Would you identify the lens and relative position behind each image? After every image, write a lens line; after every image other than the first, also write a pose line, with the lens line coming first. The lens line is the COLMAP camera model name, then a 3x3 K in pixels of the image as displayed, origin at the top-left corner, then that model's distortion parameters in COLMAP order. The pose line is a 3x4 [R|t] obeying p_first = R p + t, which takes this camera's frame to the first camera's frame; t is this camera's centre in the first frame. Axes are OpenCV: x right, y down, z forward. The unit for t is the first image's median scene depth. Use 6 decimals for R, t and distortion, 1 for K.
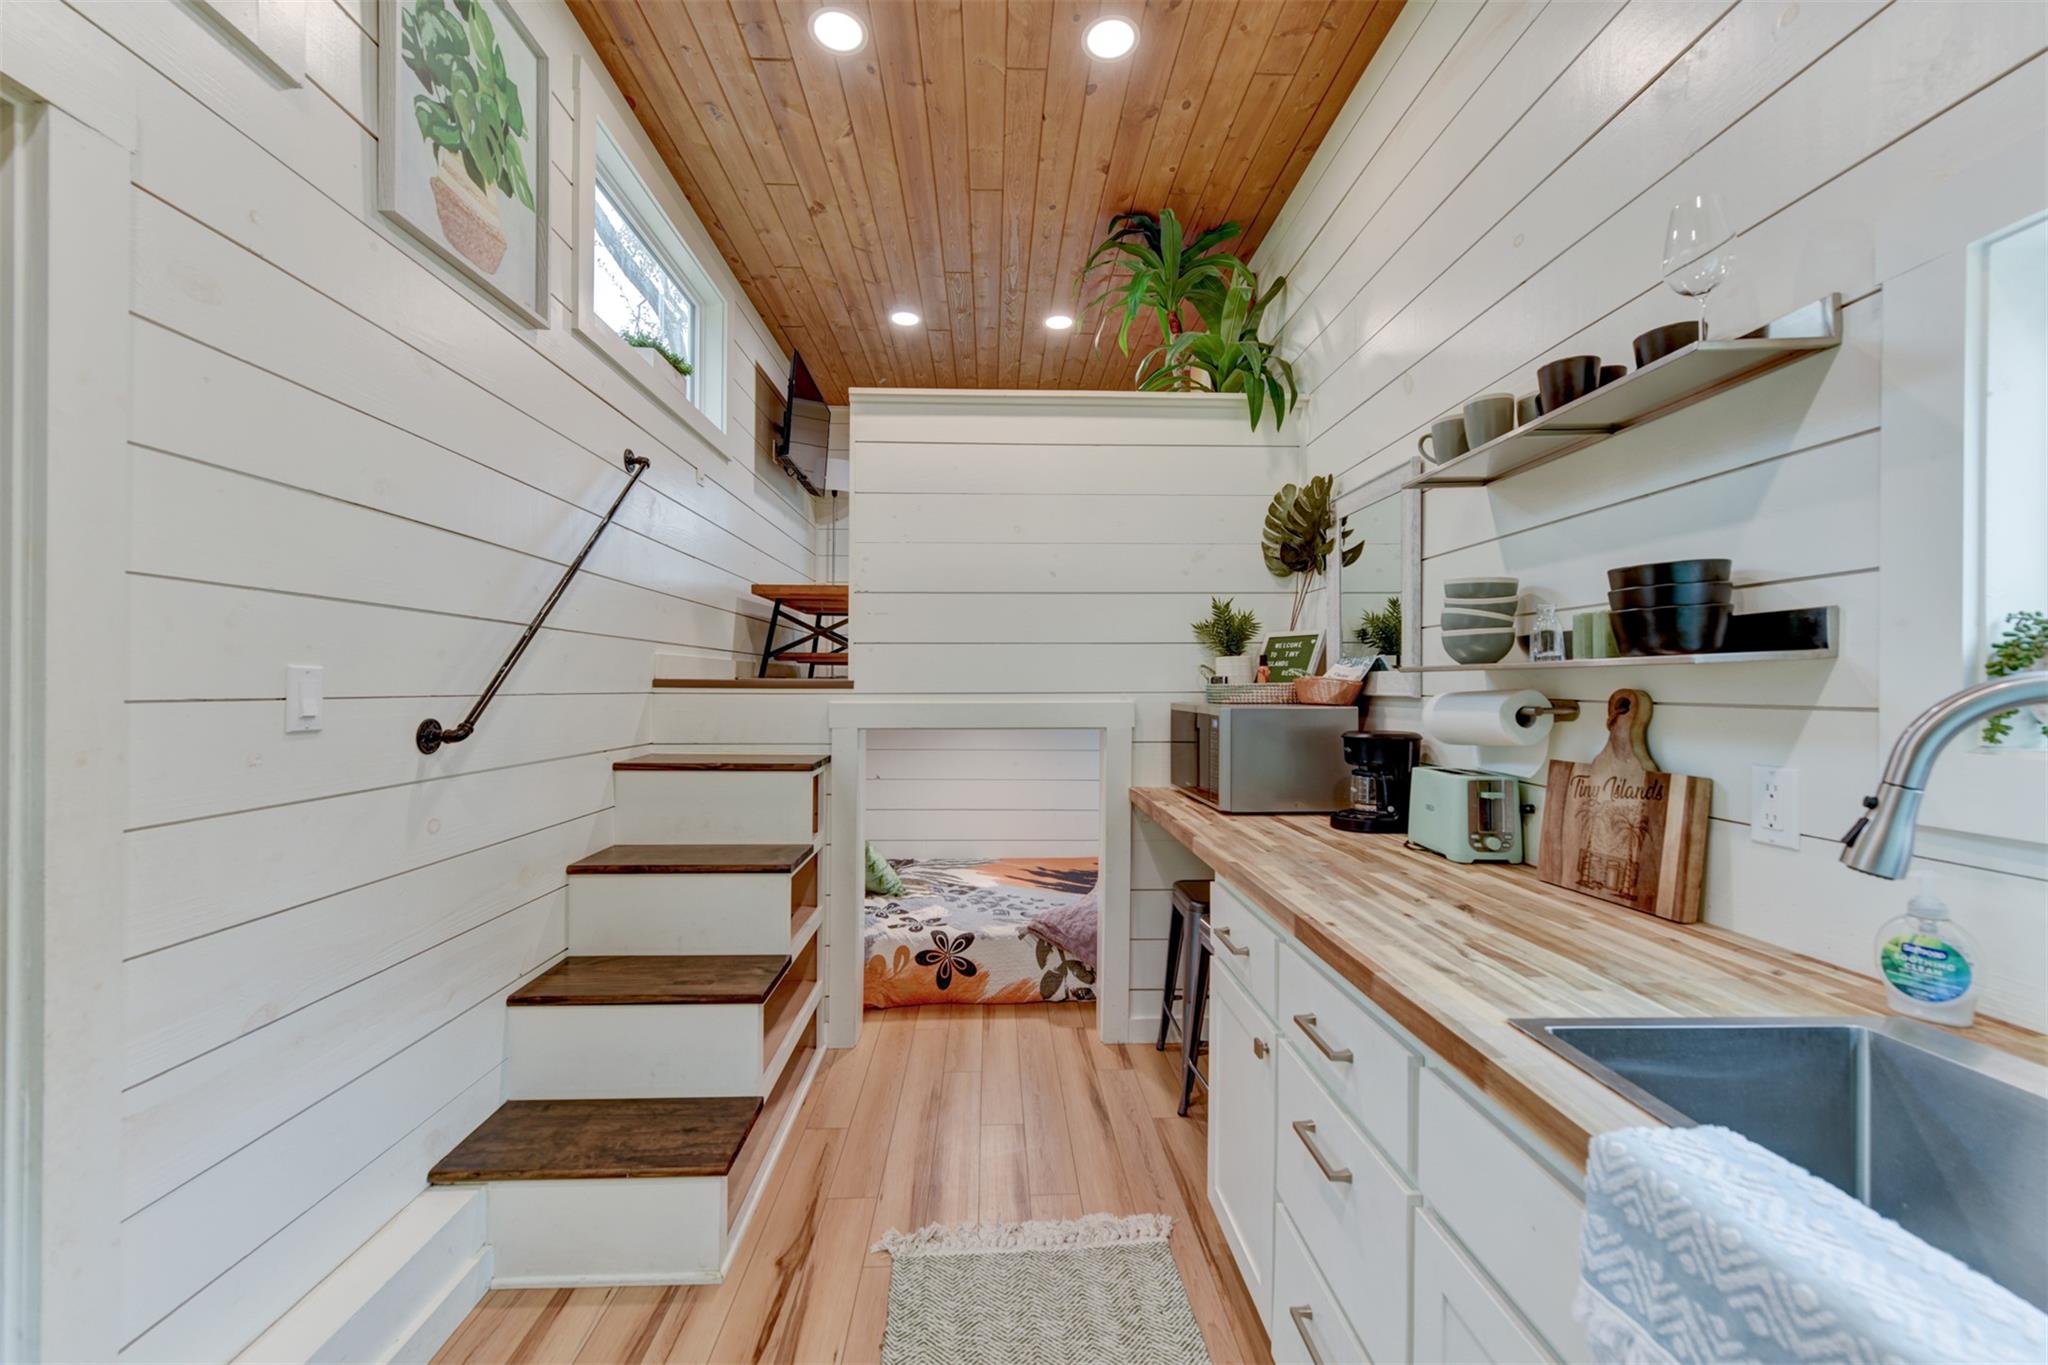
lens RADIAL K [[798.8, 0, 1024.0], [0, 798.8, 682.5], [0, 0, 1]] dist [0.008691, -0.003580]
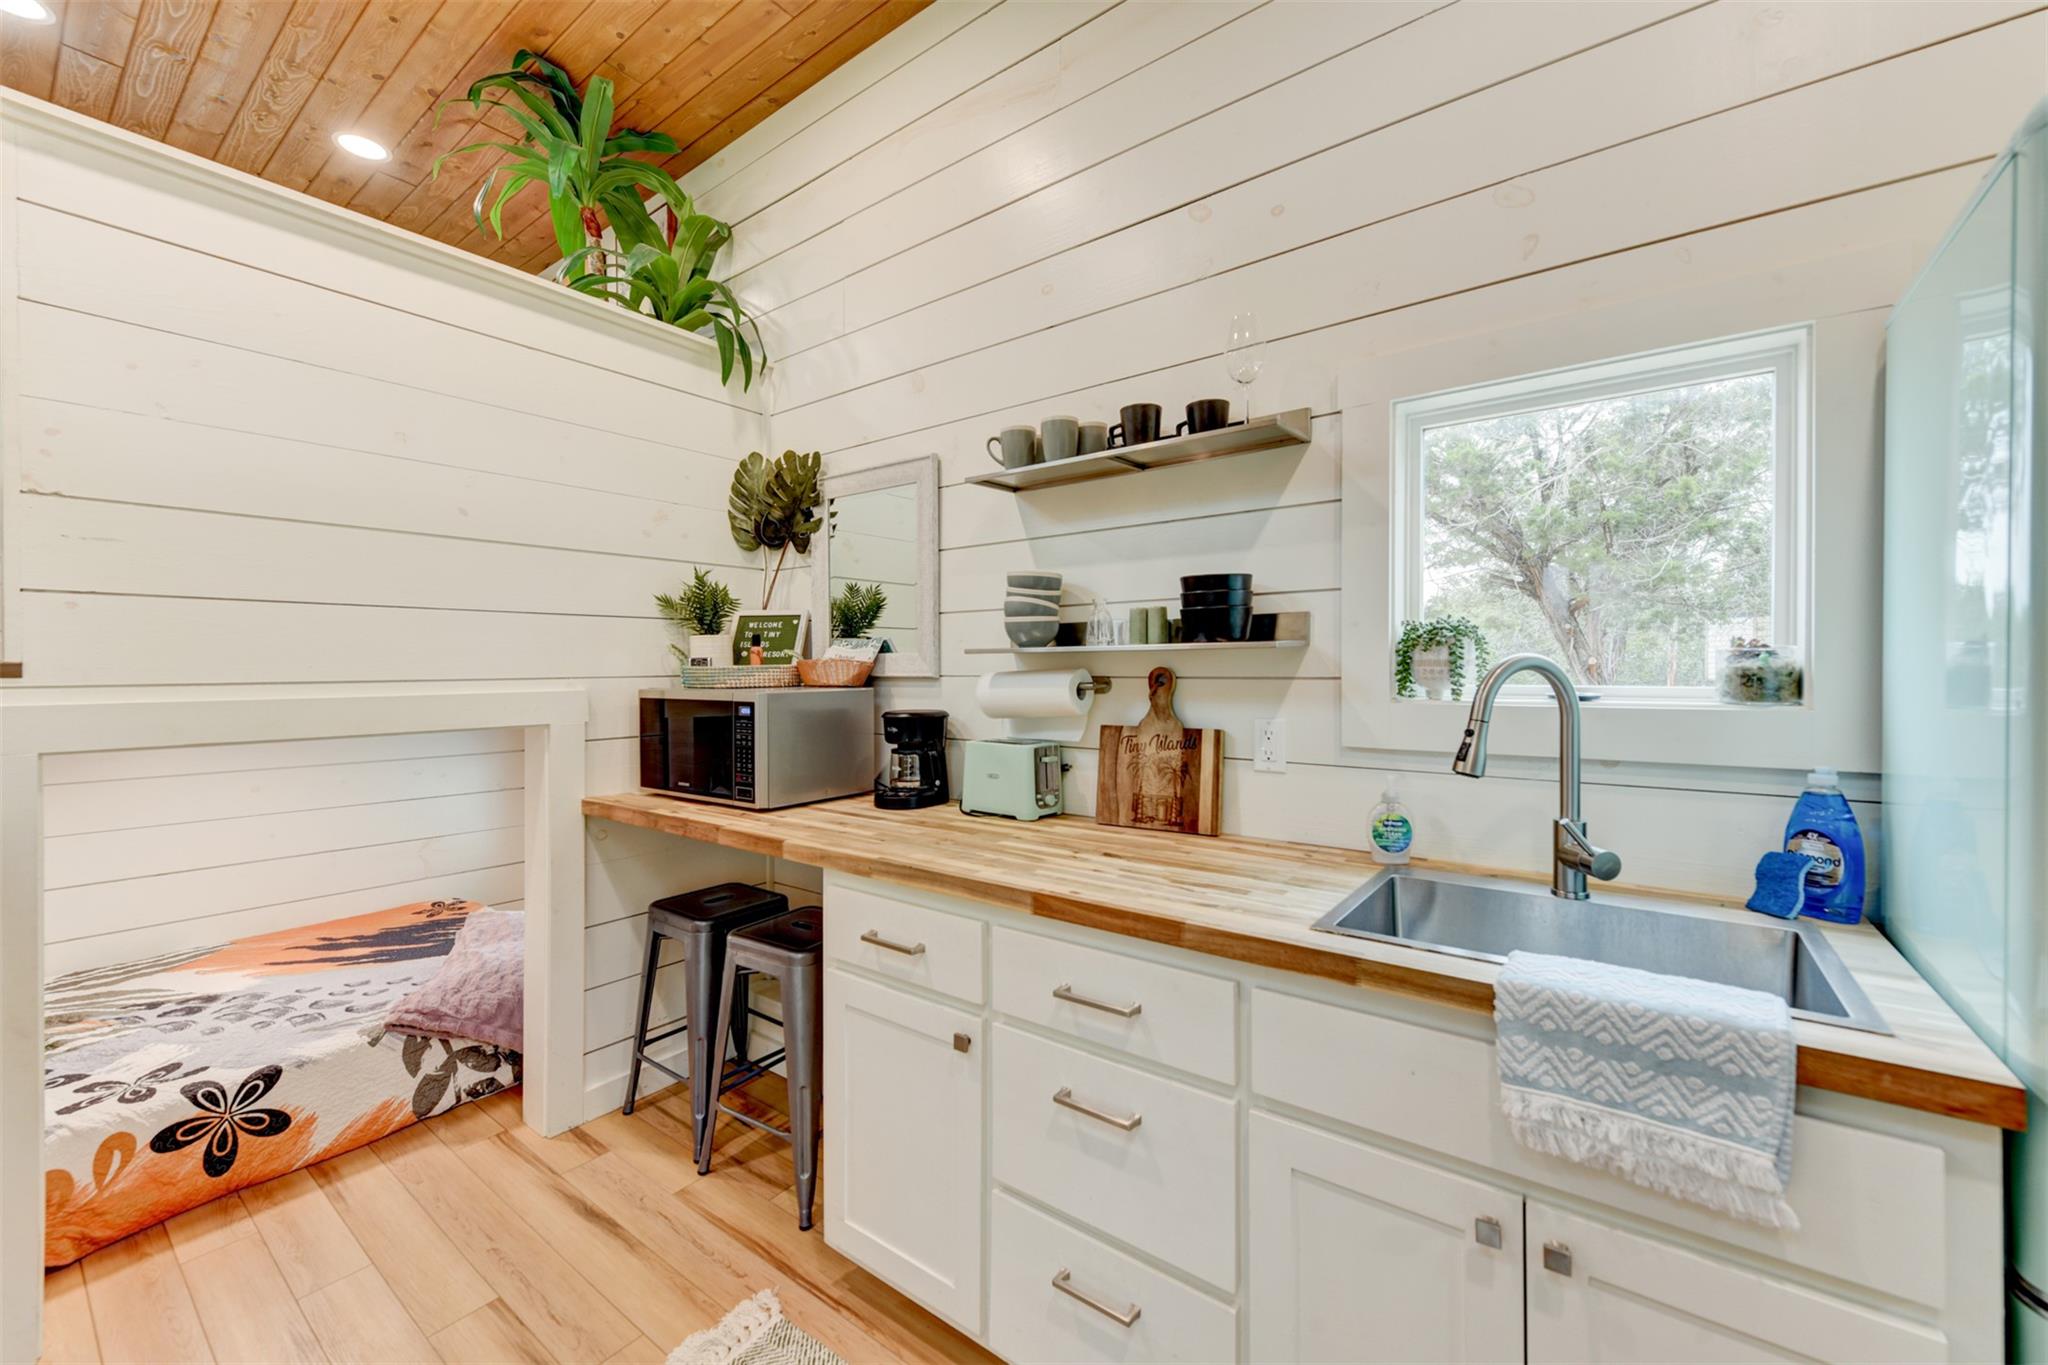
lens RADIAL K [[799.3, 0, 1012.8], [0, 799.3, 676.5], [0, 0, 1]] dist [0.007513, -0.002835]
pose [[0.636561, -0.012856, 0.771119, -0.213722], [0.004059, 0.999903, 0.013320, 0.002517], [-0.771216, -0.005349, 0.636551, 0.182328]]
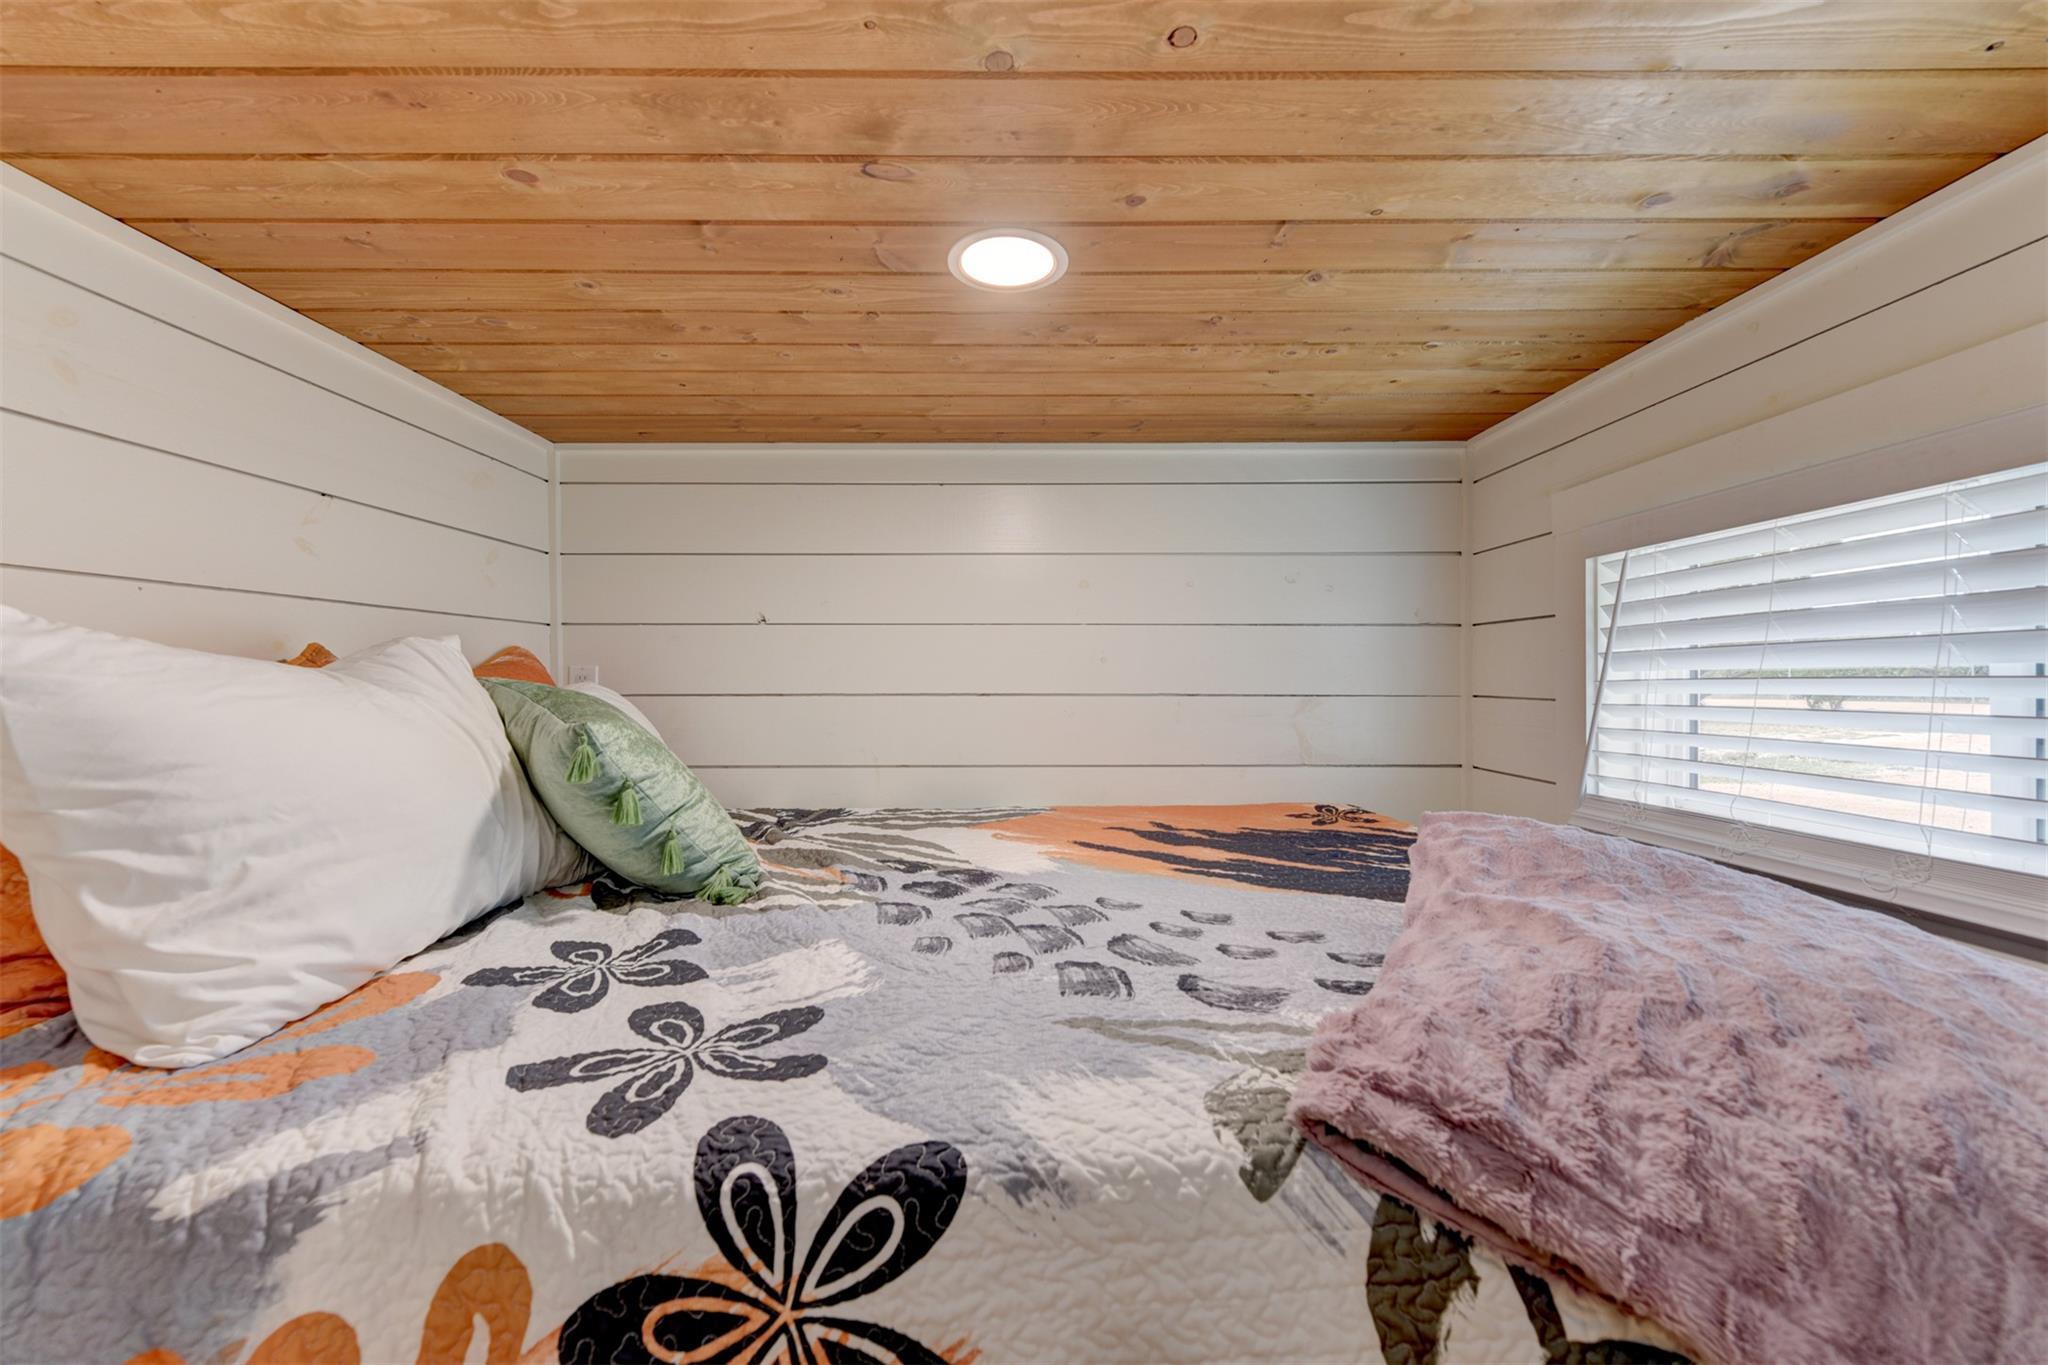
lens RADIAL K [[798.8, 0, 1024.0], [0, 798.8, 682.5], [0, 0, 1]] dist [0.008691, -0.003580]
pose [[0.999507, -0.008912, -0.030122, -0.053265], [0.009118, 0.999936, 0.006731, 0.261945], [0.030060, -0.007002, 0.999524, 1.004939]]
